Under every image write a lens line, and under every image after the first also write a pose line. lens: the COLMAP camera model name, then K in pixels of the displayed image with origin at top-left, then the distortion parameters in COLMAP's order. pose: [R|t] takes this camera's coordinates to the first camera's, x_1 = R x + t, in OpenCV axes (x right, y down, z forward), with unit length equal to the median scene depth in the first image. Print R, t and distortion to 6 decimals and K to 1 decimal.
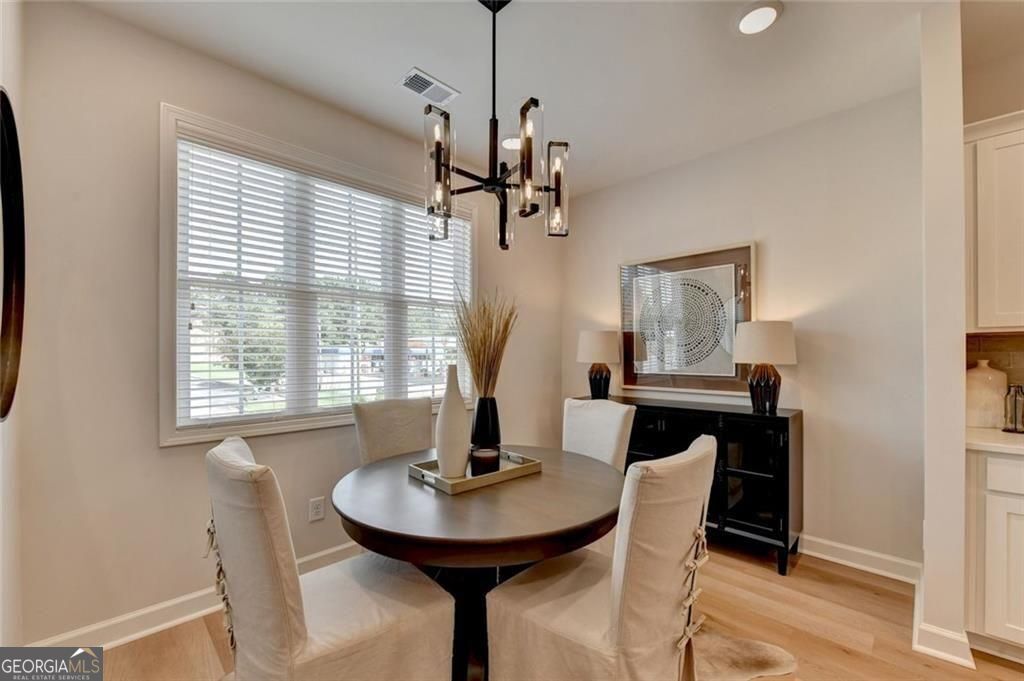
lens RADIAL K [[417.8, 0, 524.9], [0, 417.8, 356.6], [0, 0, 1]] dist [-0.006687, -0.000310]
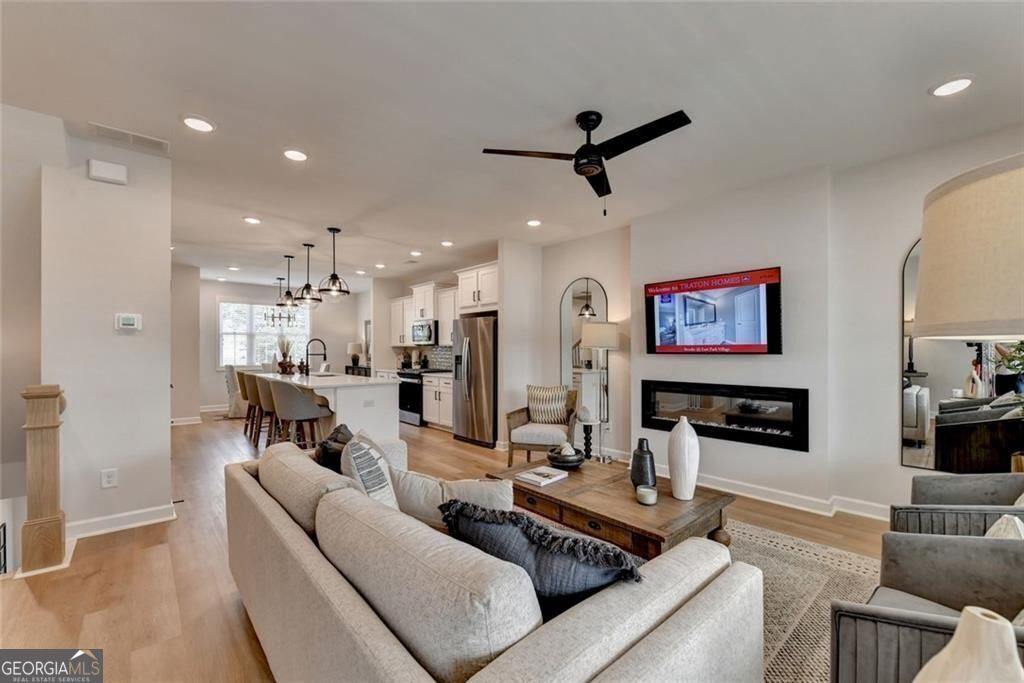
lens RADIAL K [[417.0, 0, 516.7], [0, 417.0, 355.6], [0, 0, 1]] dist [-0.012775, -0.000099]
pose [[0.998186, 0.005601, -0.059945, 2.633499], [-0.005098, 0.999951, 0.008537, -0.007322], [0.059990, -0.008216, 0.998165, -3.280914]]
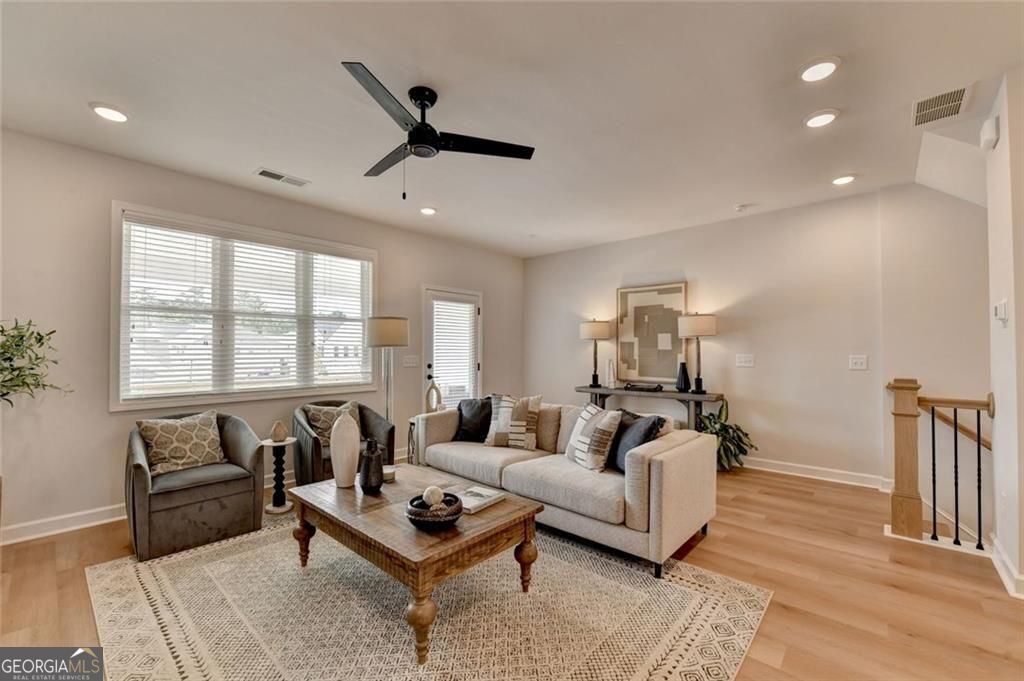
lens RADIAL K [[421.1, 0, 513.0], [0, 421.1, 349.1], [0, 0, 1]] dist [-0.011241, -0.000096]
pose [[-0.998931, 0.006487, -0.045776, 2.580045], [0.006601, 0.999975, -0.002352, -0.009841], [0.045760, -0.002652, -0.998949, -0.761887]]
